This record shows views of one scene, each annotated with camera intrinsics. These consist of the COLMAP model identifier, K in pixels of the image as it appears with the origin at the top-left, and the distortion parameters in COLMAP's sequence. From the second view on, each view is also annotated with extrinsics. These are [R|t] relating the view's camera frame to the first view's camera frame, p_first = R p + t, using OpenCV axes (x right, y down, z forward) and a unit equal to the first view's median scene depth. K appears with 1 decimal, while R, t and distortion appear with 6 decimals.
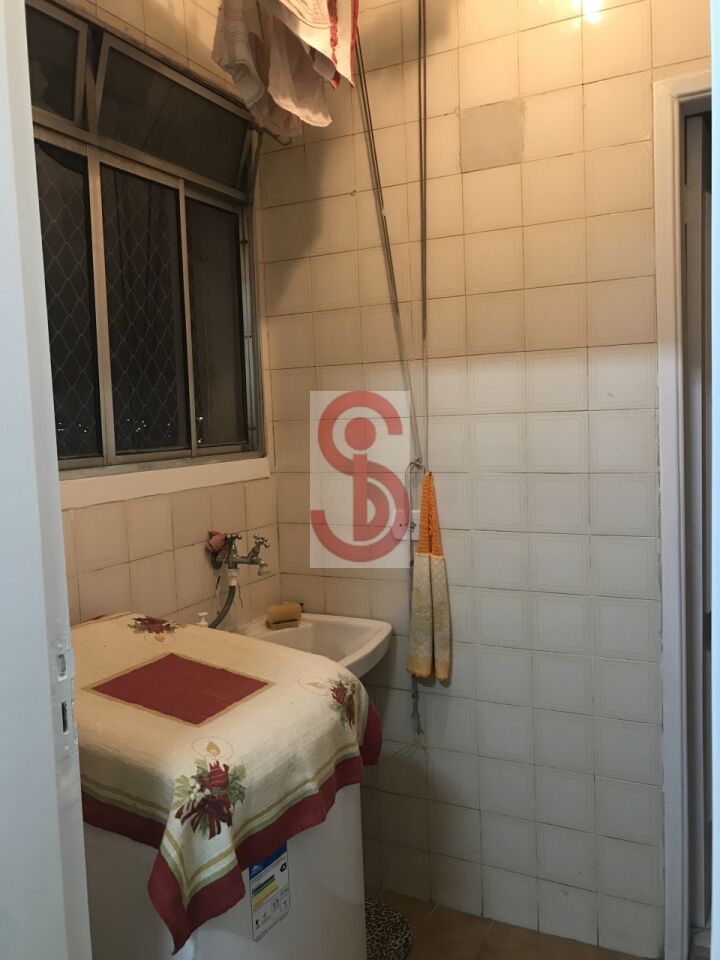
lens RADIAL K [[785.7, 0, 365.9], [0, 785.7, 478.2], [0, 0, 1]] dist [0.021948, -0.046393]
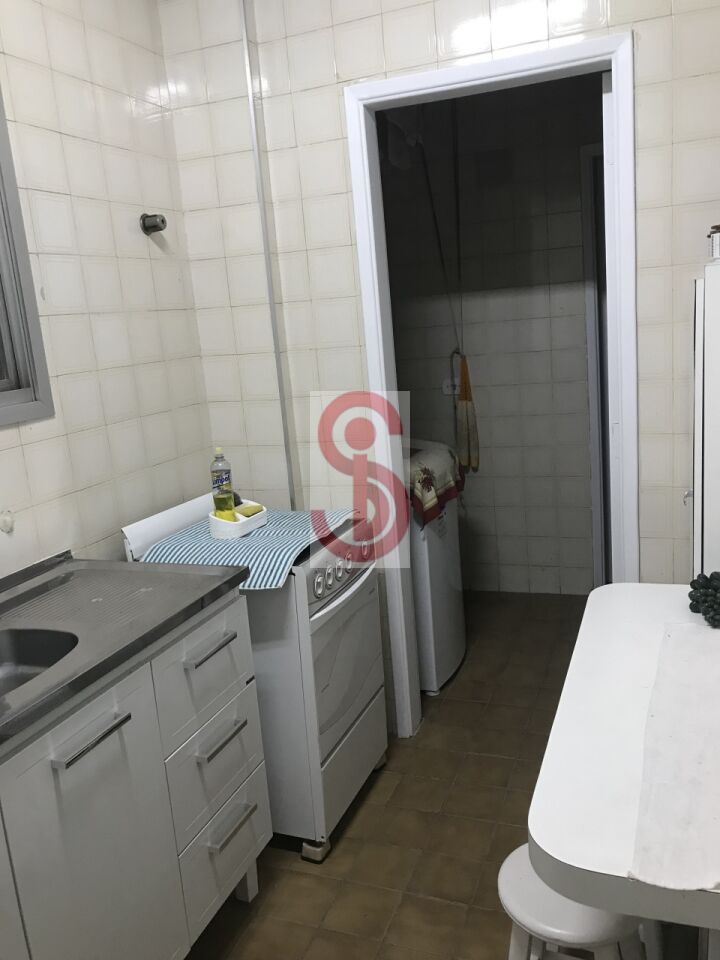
lens RADIAL K [[785.7, 0, 358.9], [0, 785.7, 472.1], [0, 0, 1]] dist [0.021948, -0.046393]
pose [[0.994583, -0.063154, 0.082557, -0.338772], [0.053214, 0.991646, 0.117502, 0.033700], [-0.089288, -0.112473, 0.989635, -0.841553]]
